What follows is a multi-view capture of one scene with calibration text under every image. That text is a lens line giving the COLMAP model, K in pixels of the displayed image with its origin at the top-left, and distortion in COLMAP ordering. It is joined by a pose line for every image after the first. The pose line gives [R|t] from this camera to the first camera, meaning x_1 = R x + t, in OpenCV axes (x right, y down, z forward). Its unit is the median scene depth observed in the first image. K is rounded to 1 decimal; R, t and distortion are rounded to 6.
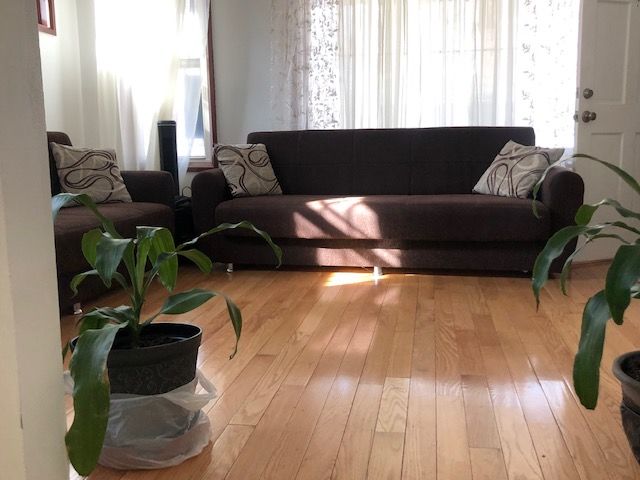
lens RADIAL K [[640.5, 0, 318.7], [0, 640.5, 239.5], [0, 0, 1]] dist [0.042587, 0.000000]
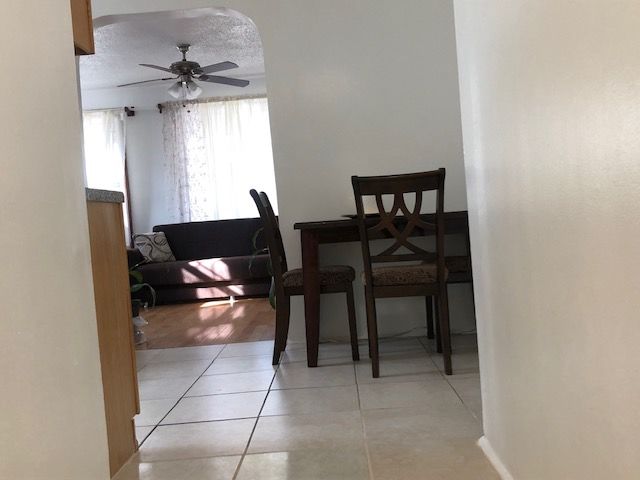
lens RADIAL K [[640.5, 0, 321.1], [0, 640.5, 241.3], [0, 0, 1]] dist [0.042587, 0.000000]
pose [[0.987023, -0.060525, 0.148738, 0.077795], [0.078990, 0.989437, -0.121552, 0.122047], [-0.139810, 0.131724, 0.981378, -0.768877]]
